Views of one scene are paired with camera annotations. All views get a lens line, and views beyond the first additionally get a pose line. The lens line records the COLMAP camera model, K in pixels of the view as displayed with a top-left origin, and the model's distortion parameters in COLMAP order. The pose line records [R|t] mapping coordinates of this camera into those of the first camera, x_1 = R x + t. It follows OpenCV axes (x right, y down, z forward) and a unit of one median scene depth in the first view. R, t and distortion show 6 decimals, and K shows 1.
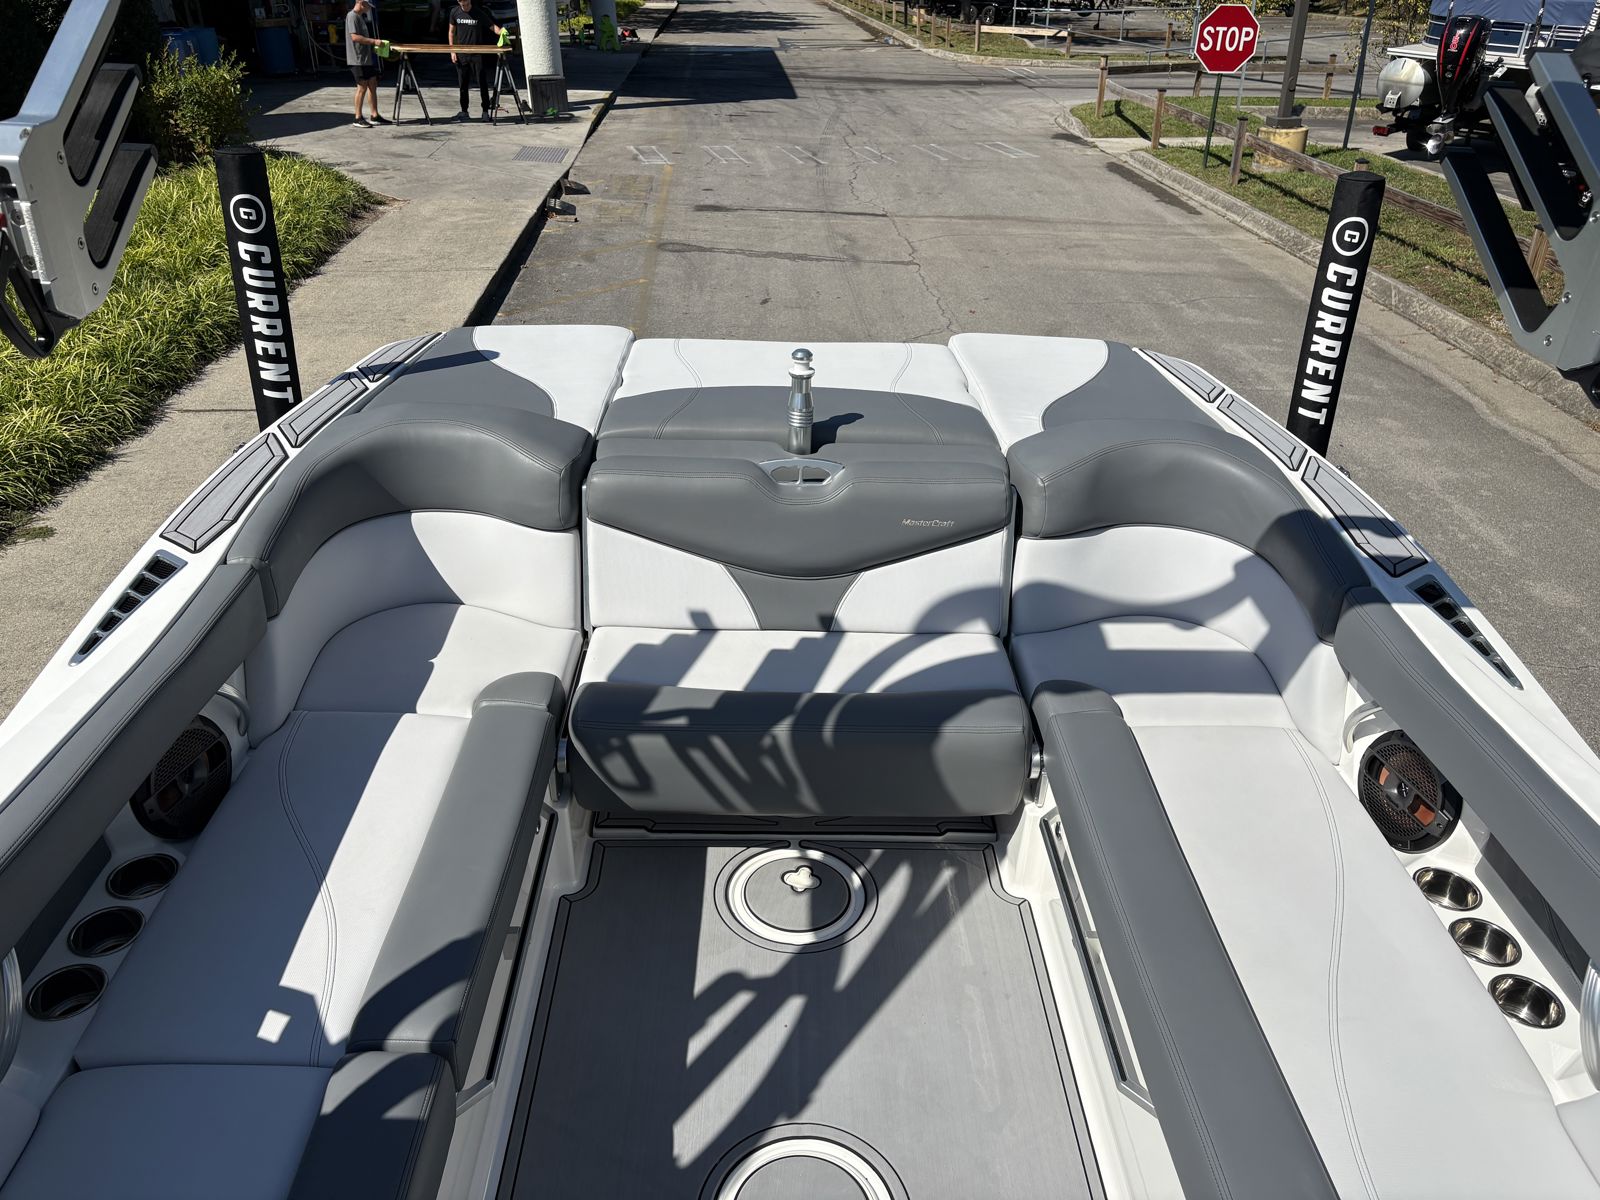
lens RADIAL K [[1208.6, 0, 800.0], [0, 1208.6, 600.0], [0, 0, 1]] dist [0.081845, -0.076864]
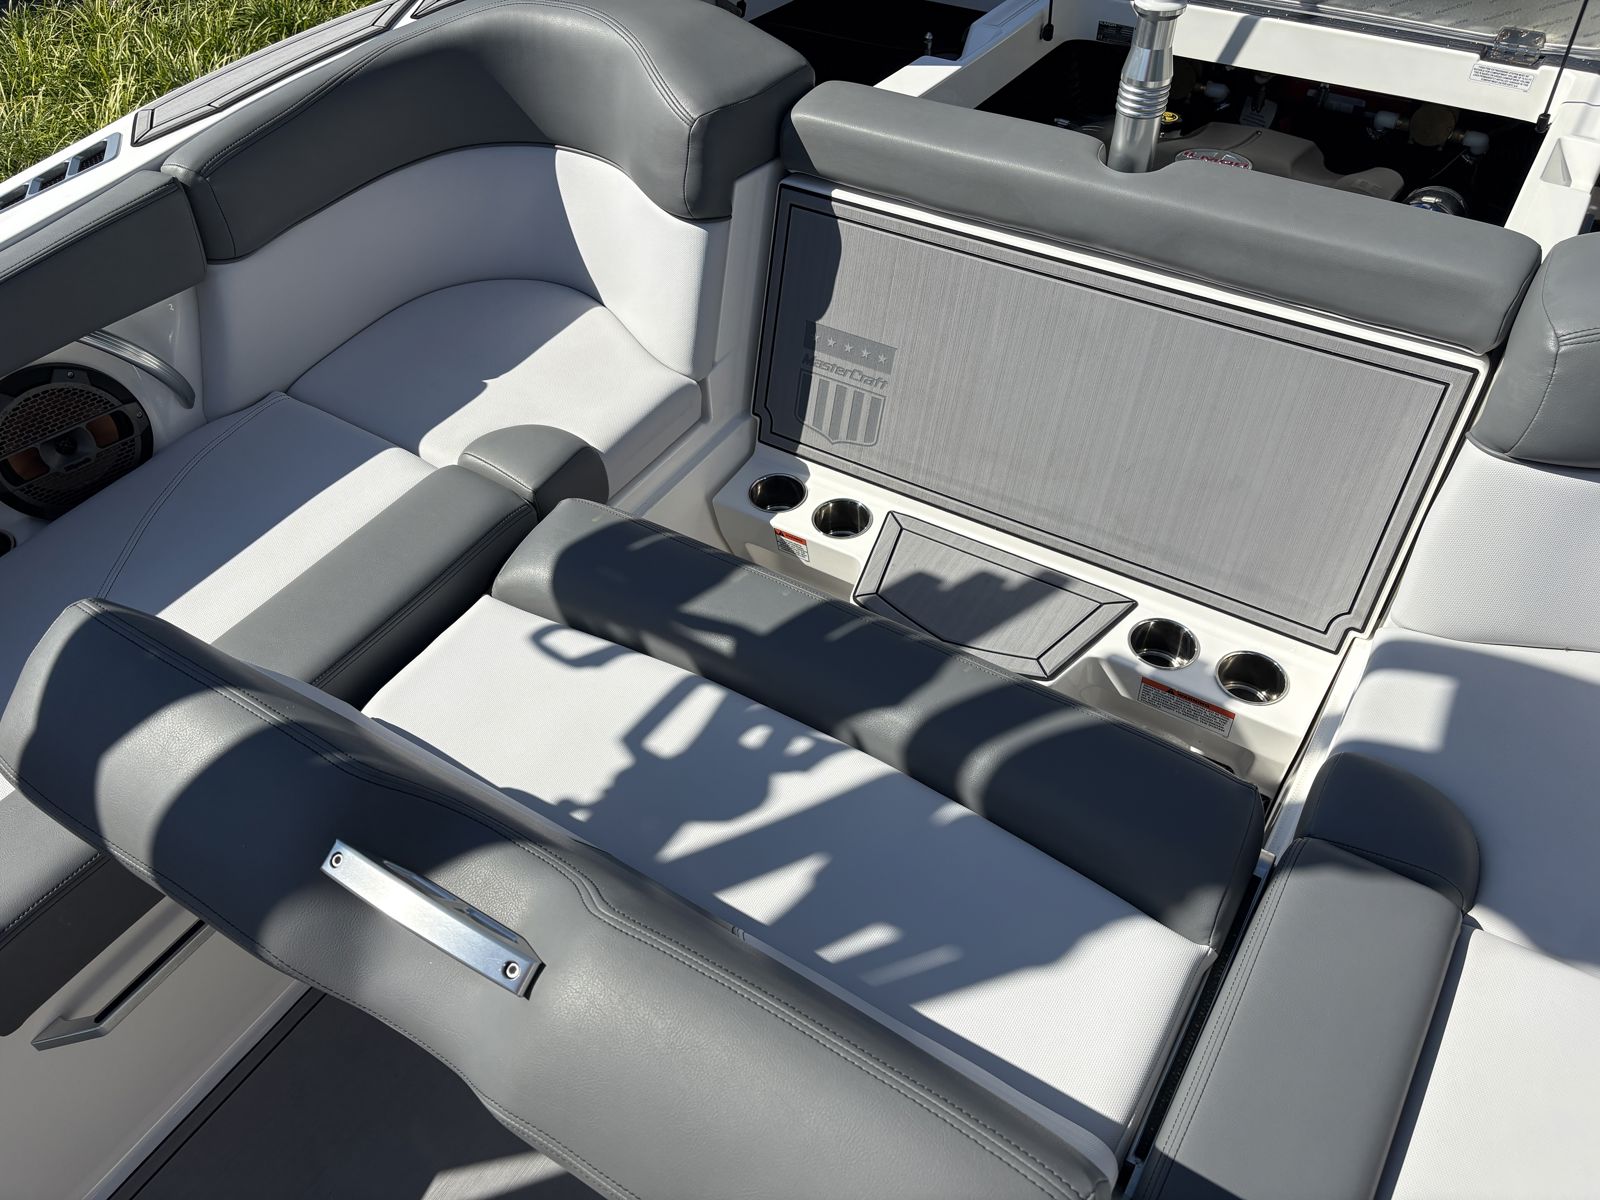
lens RADIAL K [[1215.2, 0, 768.6], [0, 1215.2, 601.1], [0, 0, 1]] dist [0.039379, -0.068530]
pose [[0.827454, 0.348385, -0.440395, 0.186647], [-0.224272, 0.924040, 0.309601, -0.080583], [0.514803, -0.157412, 0.842733, 0.454436]]
